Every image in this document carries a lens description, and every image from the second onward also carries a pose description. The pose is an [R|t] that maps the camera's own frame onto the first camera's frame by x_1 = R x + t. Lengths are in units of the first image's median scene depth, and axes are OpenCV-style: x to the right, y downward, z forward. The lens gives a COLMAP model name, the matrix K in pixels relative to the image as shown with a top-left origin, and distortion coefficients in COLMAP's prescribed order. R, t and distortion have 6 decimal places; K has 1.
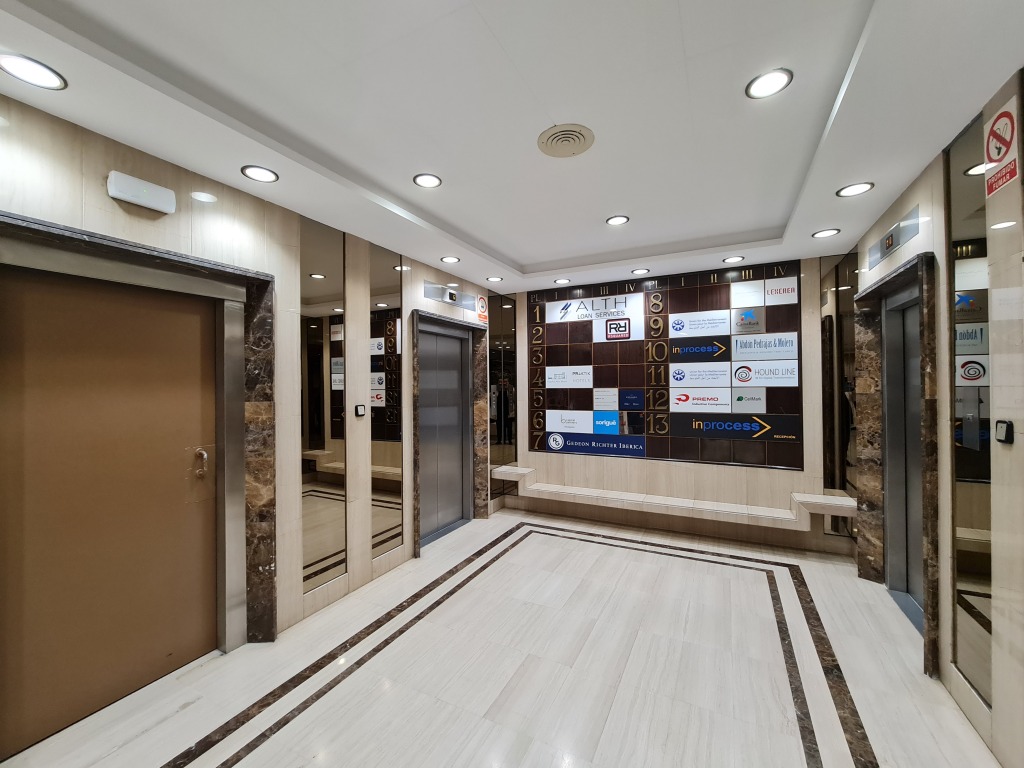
lens RADIAL K [[421.2, 0, 510.2], [0, 421.2, 383.1], [0, 0, 1]] dist [-0.006530, 0.002550]
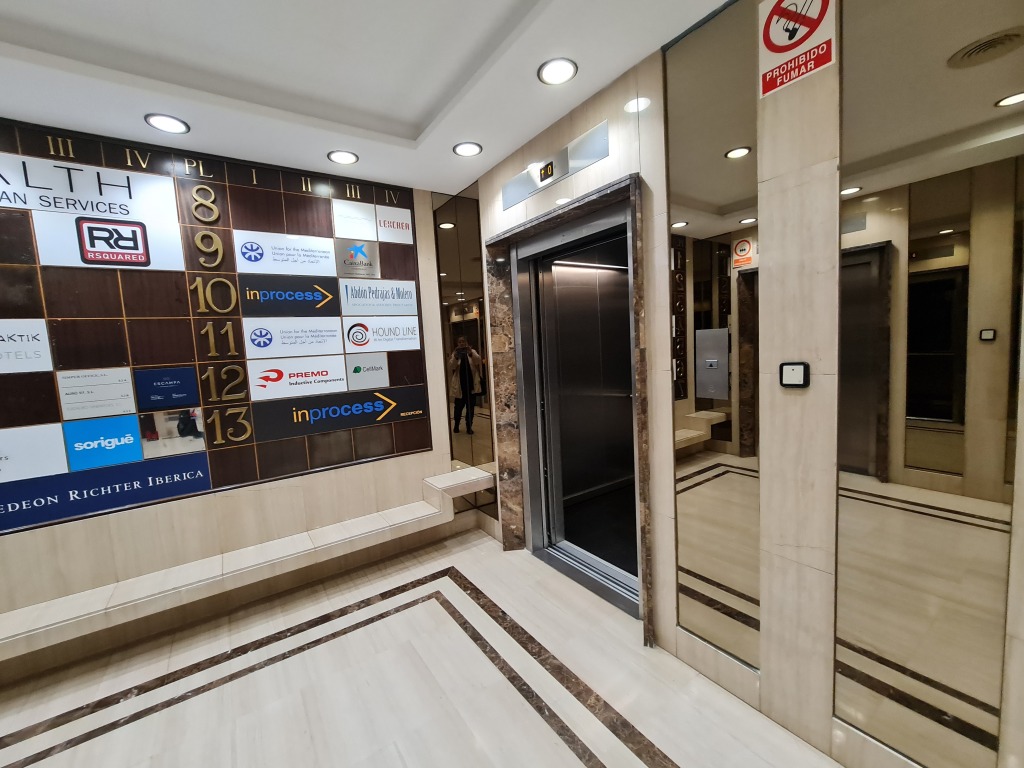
lens RADIAL K [[421.2, 0, 509.0], [0, 421.2, 381.9], [0, 0, 1]] dist [-0.006530, 0.002550]
pose [[0.479794, -0.095956, 0.872118, 0.050193], [0.048196, 0.995383, 0.083004, 0.011354], [-0.876056, 0.002208, 0.482203, 0.447129]]
